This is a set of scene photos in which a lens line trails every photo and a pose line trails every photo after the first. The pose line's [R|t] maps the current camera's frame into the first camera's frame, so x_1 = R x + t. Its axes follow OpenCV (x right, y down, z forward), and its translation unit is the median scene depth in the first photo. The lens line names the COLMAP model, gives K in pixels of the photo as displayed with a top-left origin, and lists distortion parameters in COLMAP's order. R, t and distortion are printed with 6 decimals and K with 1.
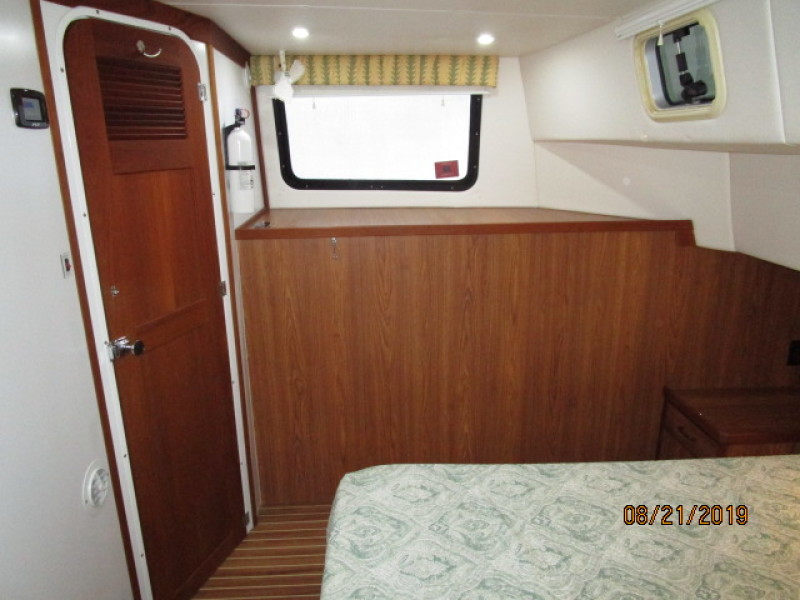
lens RADIAL K [[562.9, 0, 400.0], [0, 562.9, 300.0], [0, 0, 1]] dist [-0.034323, 0.000219]
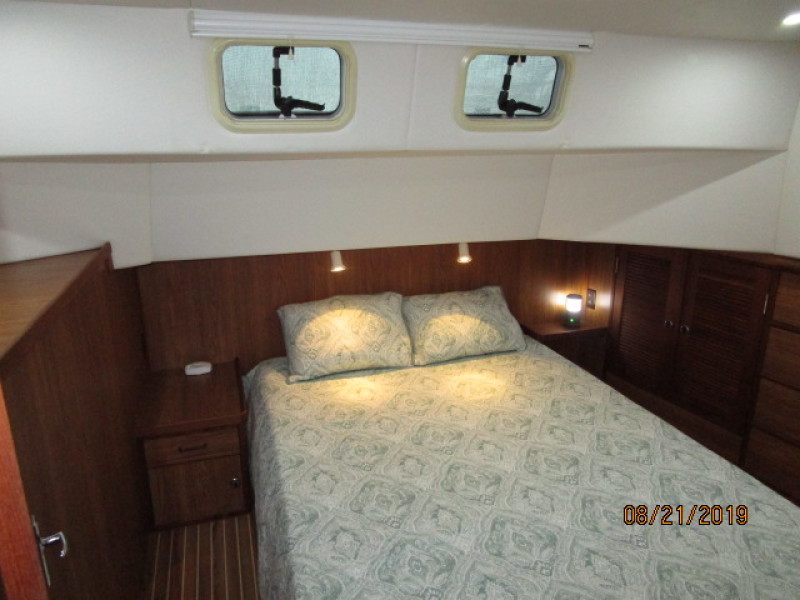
lens RADIAL K [[577.6, 0, 400.0], [0, 577.6, 300.0], [0, 0, 1]] dist [-0.003850, -0.001021]
pose [[-0.242860, -0.264349, 0.933348, -0.500810], [0.274622, 0.904057, 0.327510, -0.252220], [-0.930377, 0.335857, -0.146963, 0.799862]]
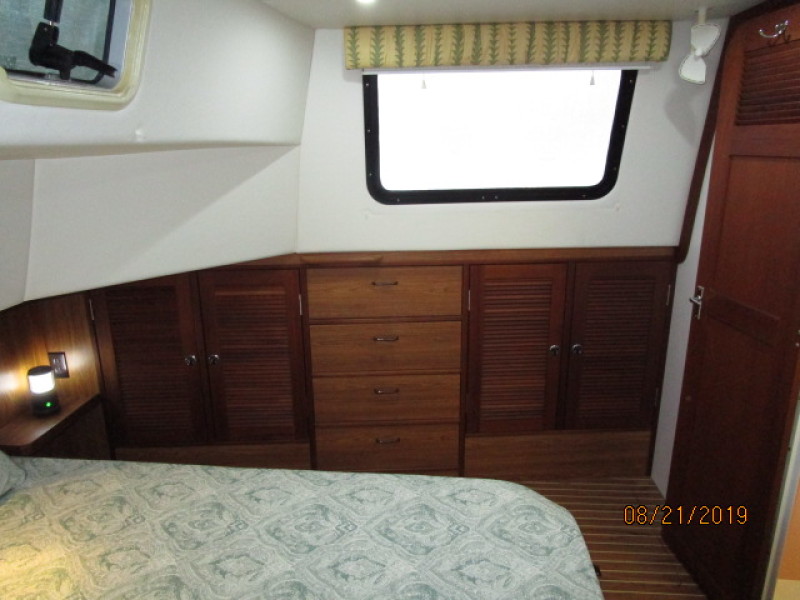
lens RADIAL K [[562.9, 0, 400.0], [0, 562.9, 300.0], [0, 0, 1]] dist [-0.034323, 0.000219]
pose [[-0.989086, -0.027169, 0.144815, 0.068894], [0.054084, 0.847301, 0.528353, -0.235171], [-0.137057, 0.530418, -0.836584, 0.826920]]
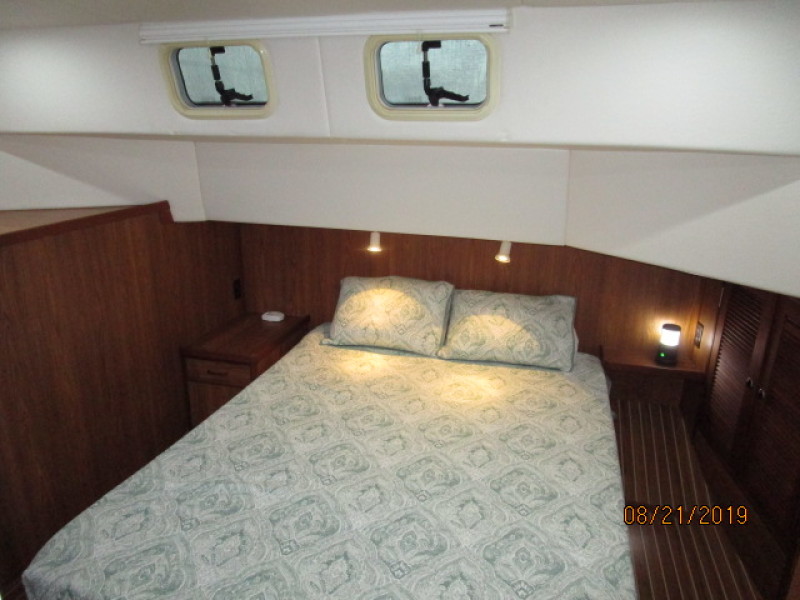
lens RADIAL K [[569.8, 0, 388.3], [0, 569.8, 292.0], [0, 0, 1]] dist [-0.011174, -0.000112]
pose [[0.338757, -0.259286, 0.904441, -0.486534], [0.247824, 0.951922, 0.180076, -0.066351], [-0.907649, 0.163141, 0.386728, 0.167038]]
